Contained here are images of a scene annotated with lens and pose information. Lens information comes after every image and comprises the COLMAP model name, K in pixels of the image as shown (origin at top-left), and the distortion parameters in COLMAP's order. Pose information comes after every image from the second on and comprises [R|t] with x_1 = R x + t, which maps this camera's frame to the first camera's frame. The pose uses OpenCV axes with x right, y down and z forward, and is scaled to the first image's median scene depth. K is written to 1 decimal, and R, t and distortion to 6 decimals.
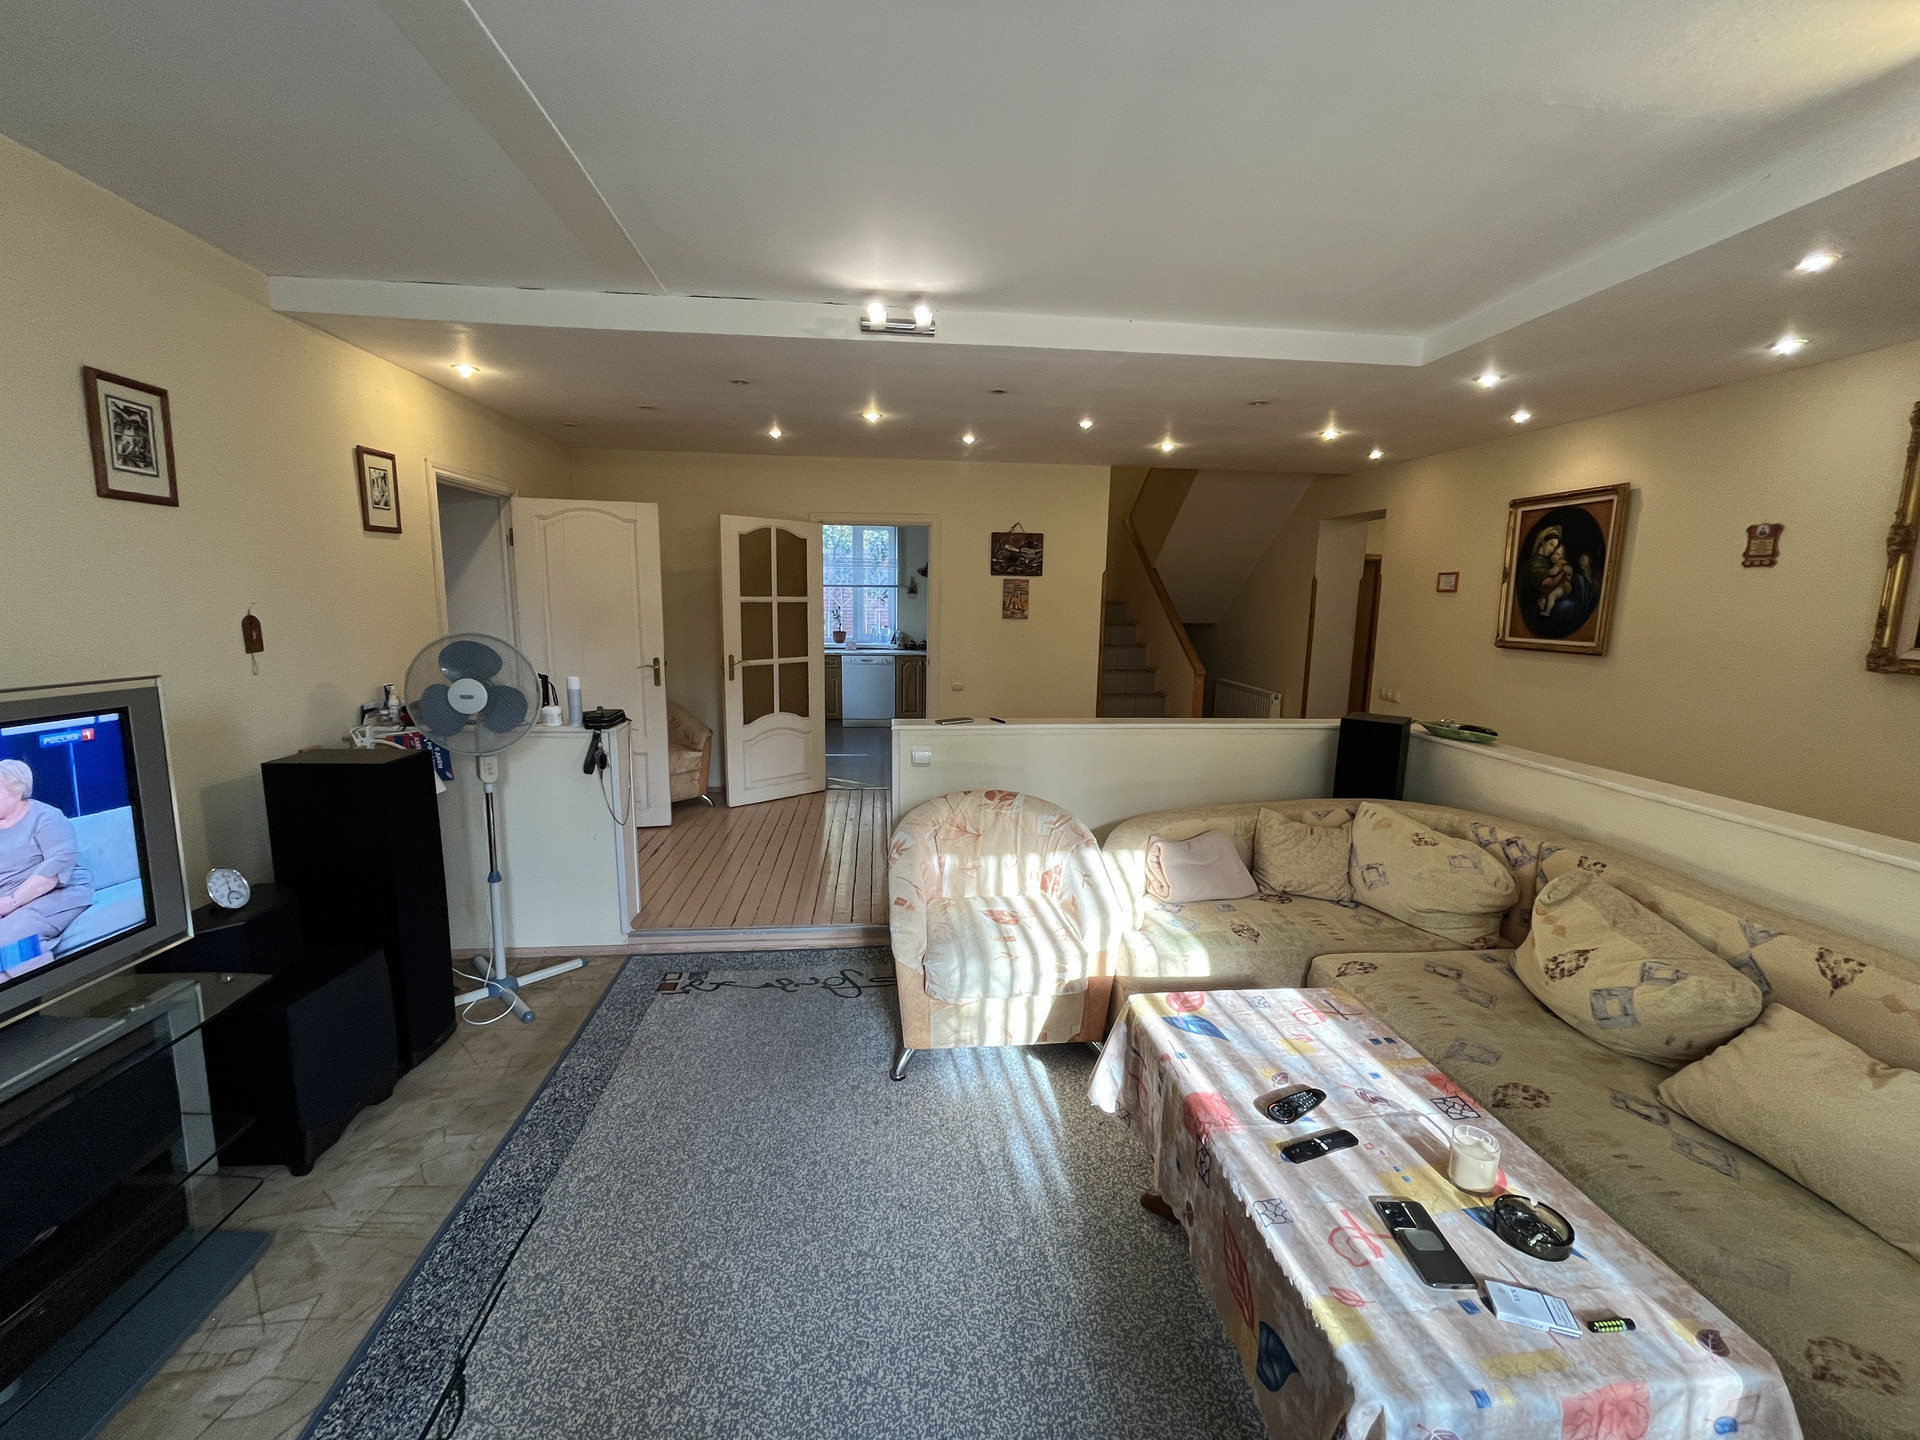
lens RADIAL K [[782.2, 0, 962.3], [0, 782.2, 720.6], [0, 0, 1]] dist [-0.001479, -0.000335]
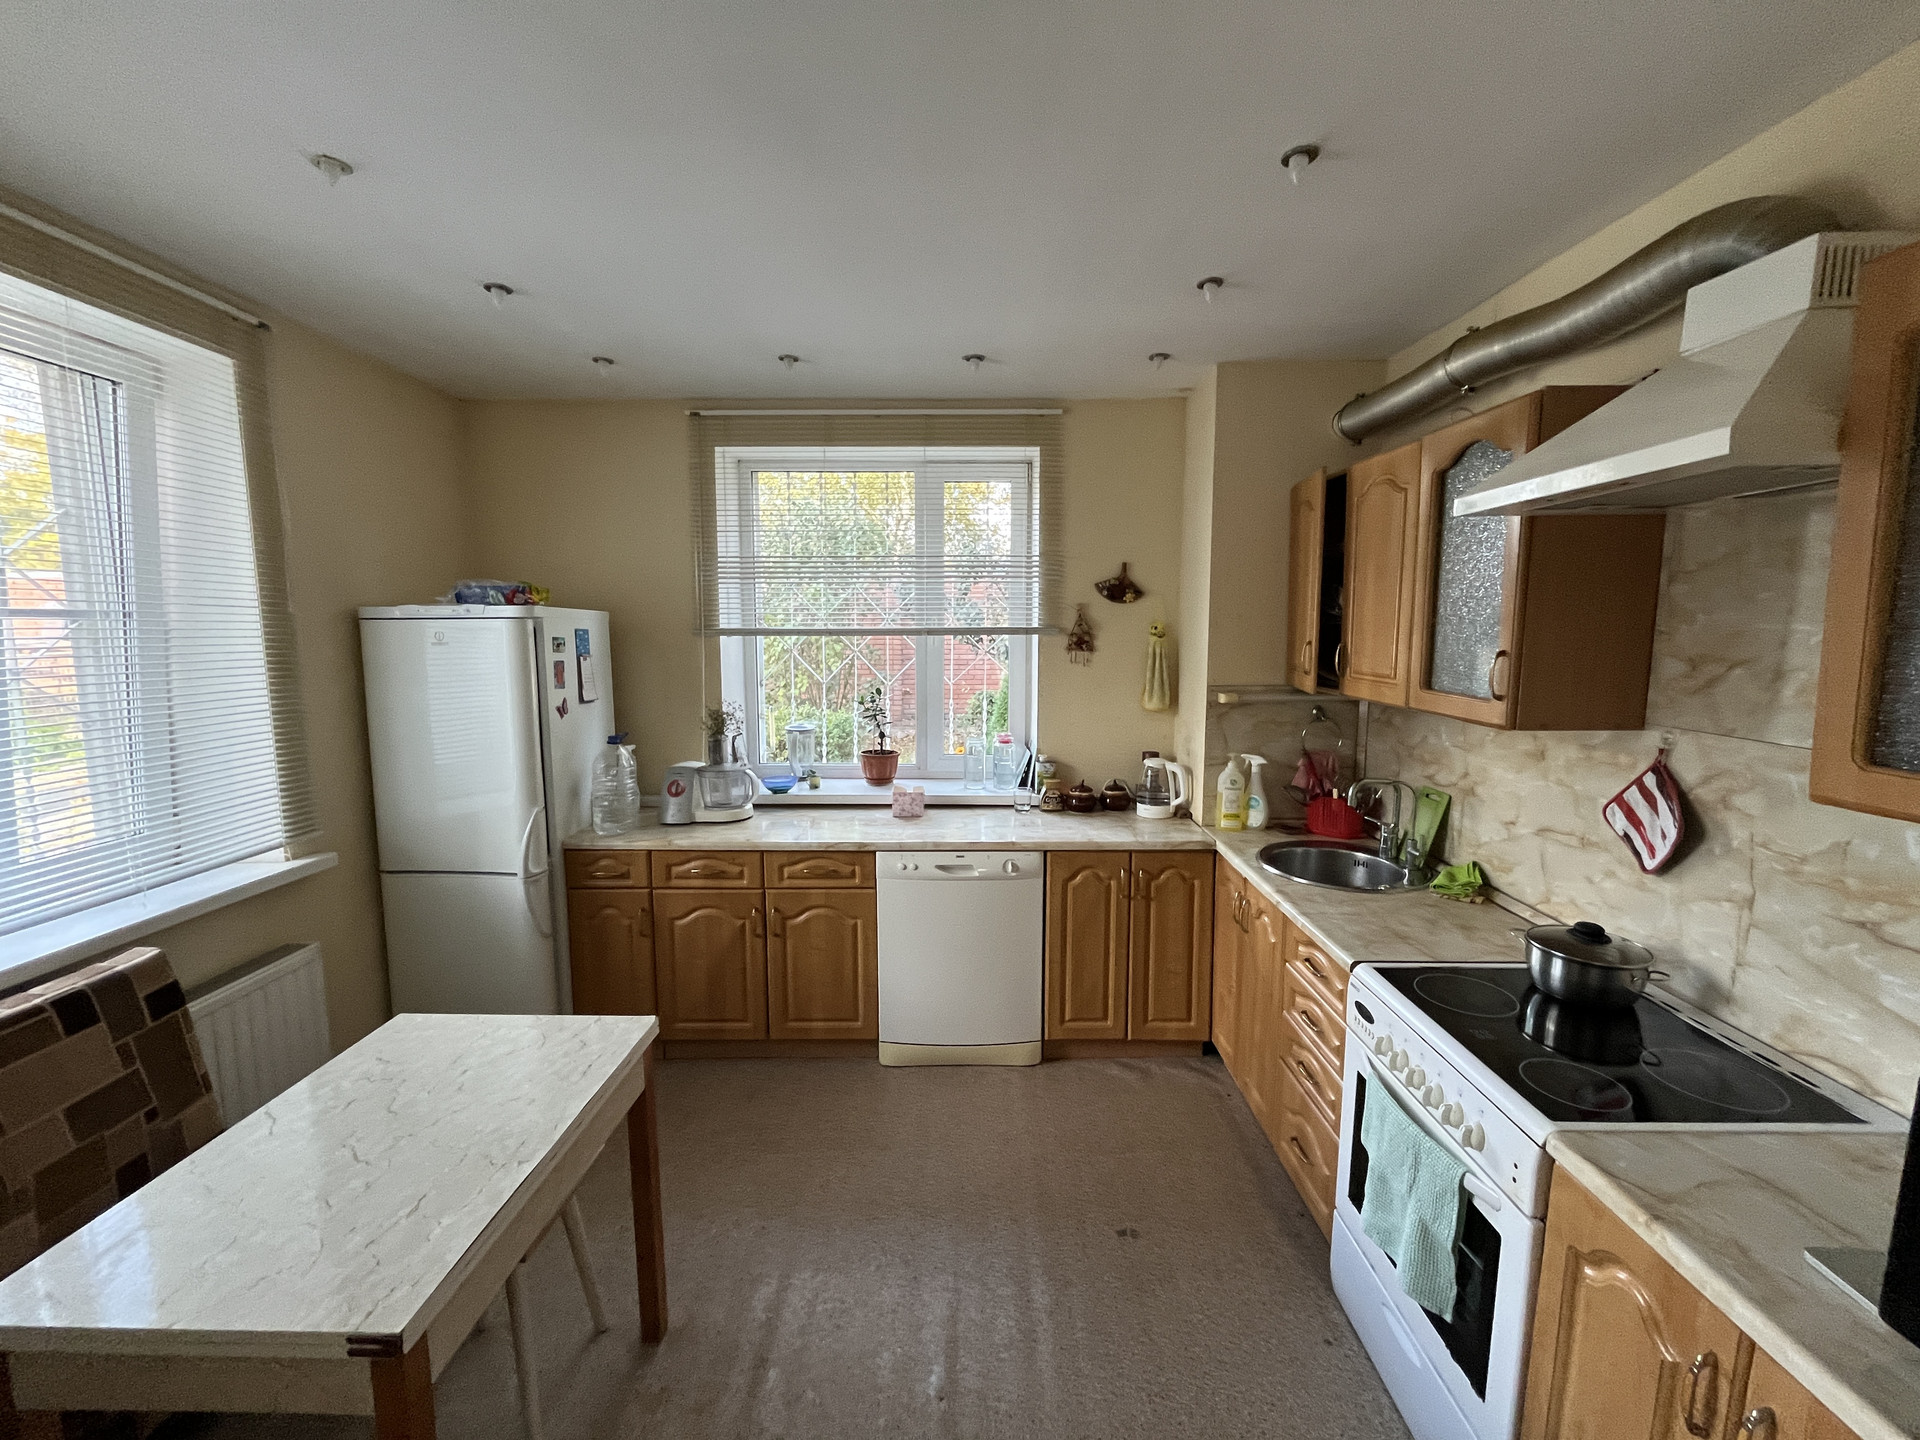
lens RADIAL K [[782.2, 0, 963.5], [0, 782.2, 719.9], [0, 0, 1]] dist [-0.001479, -0.000335]
pose [[0.994757, -0.007932, -0.101961, -0.275211], [0.003825, 0.999176, -0.040417, -0.397504], [0.102198, 0.039815, 0.993967, 2.195286]]
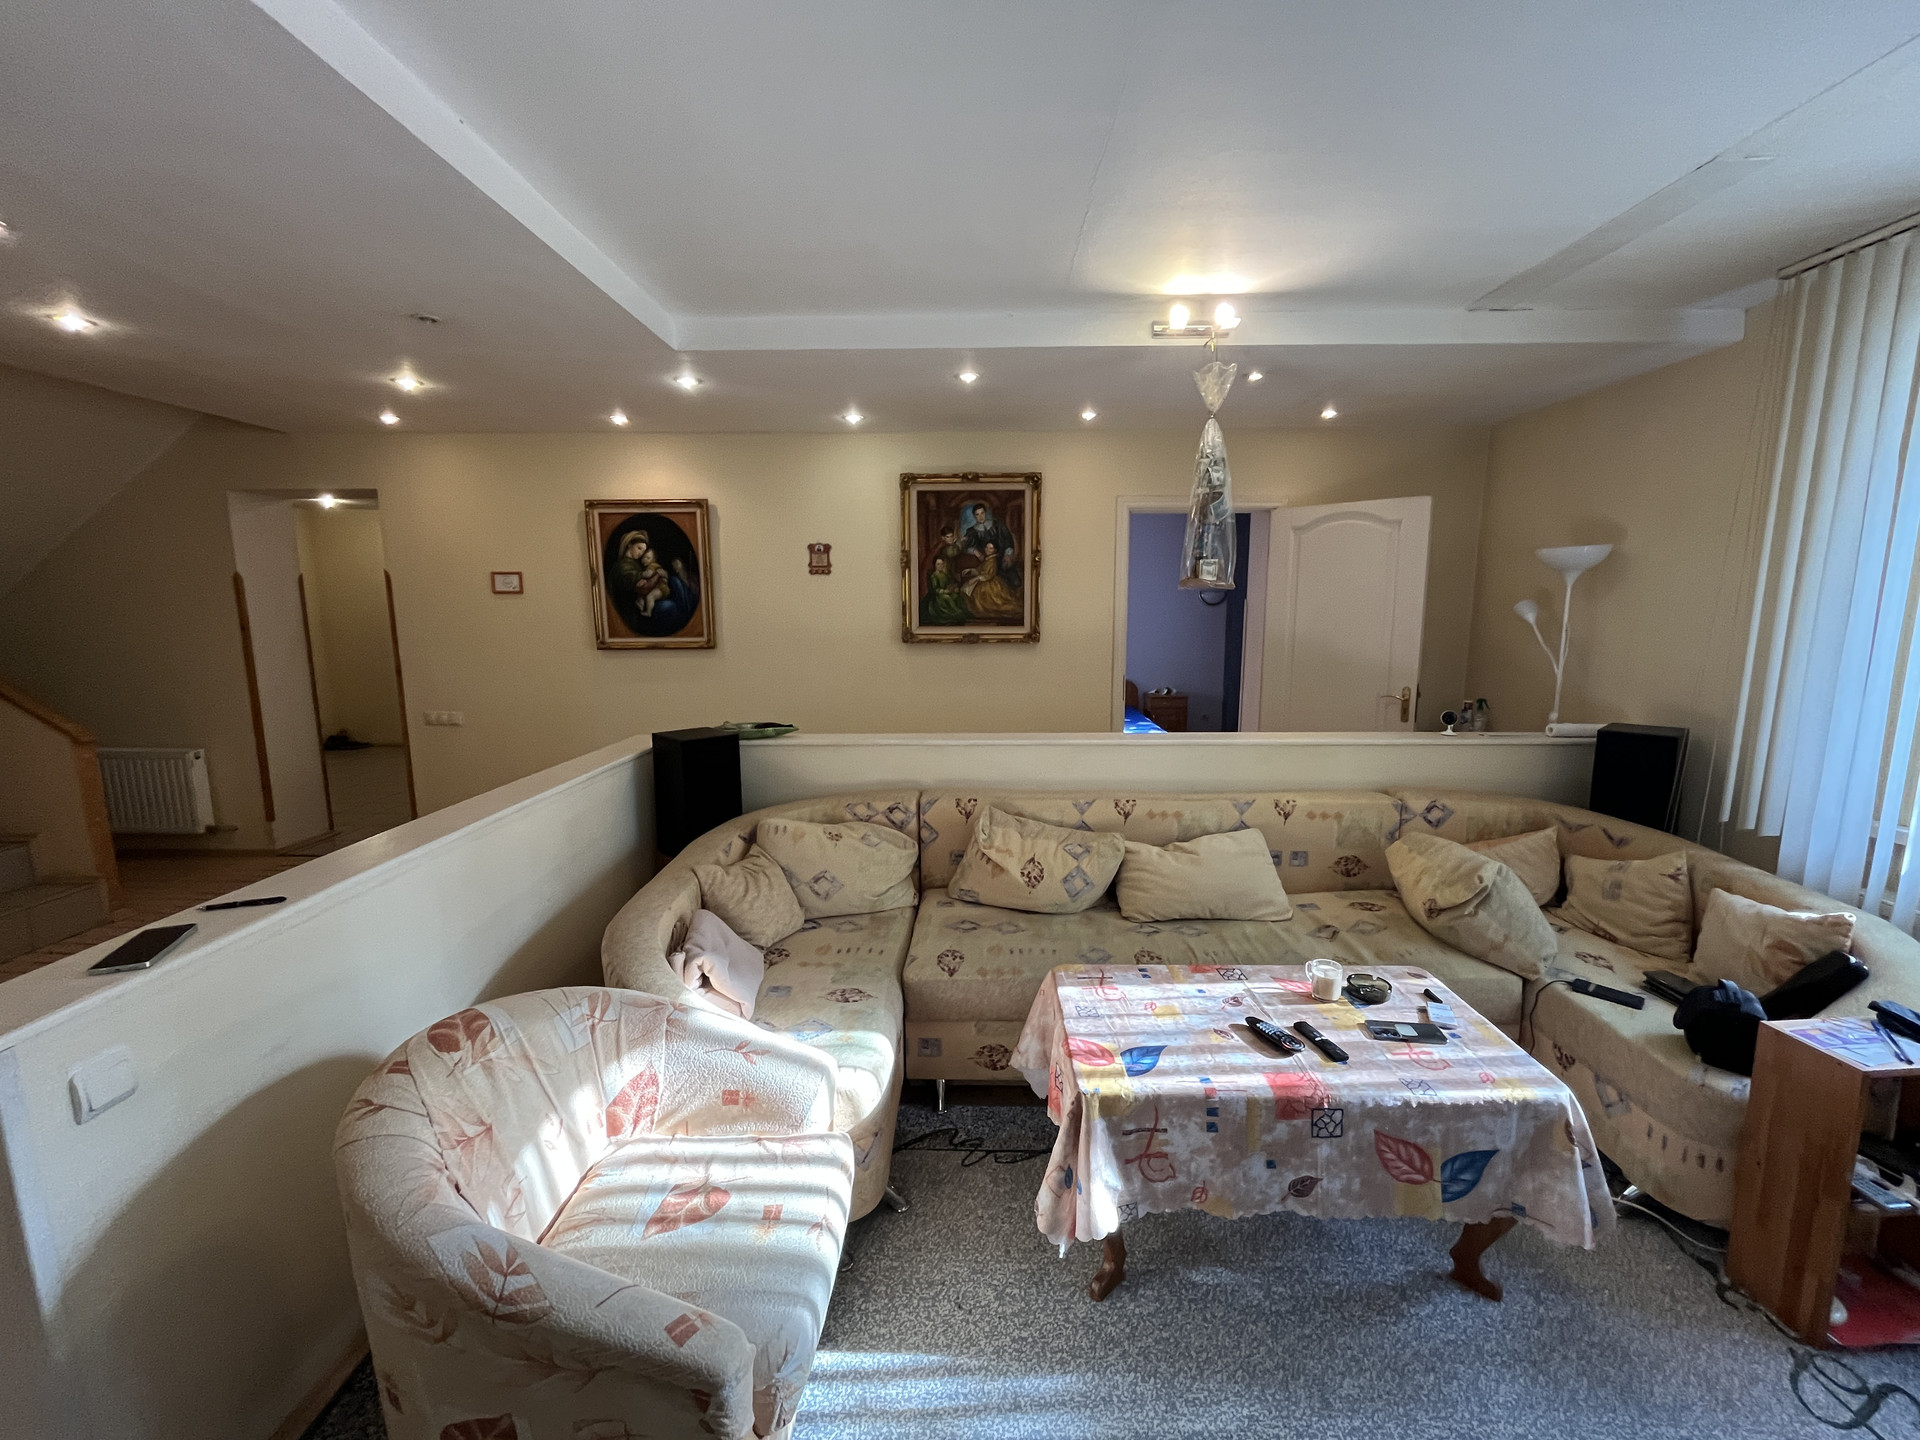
lens RADIAL K [[782.2, 0, 962.5], [0, 782.2, 719.0], [0, 0, 1]] dist [-0.001479, -0.000335]
pose [[0.120149, -0.165647, 0.978839, -0.408415], [0.163899, 0.975761, 0.145008, -0.128006], [-0.979133, 0.143008, 0.144386, 0.707386]]
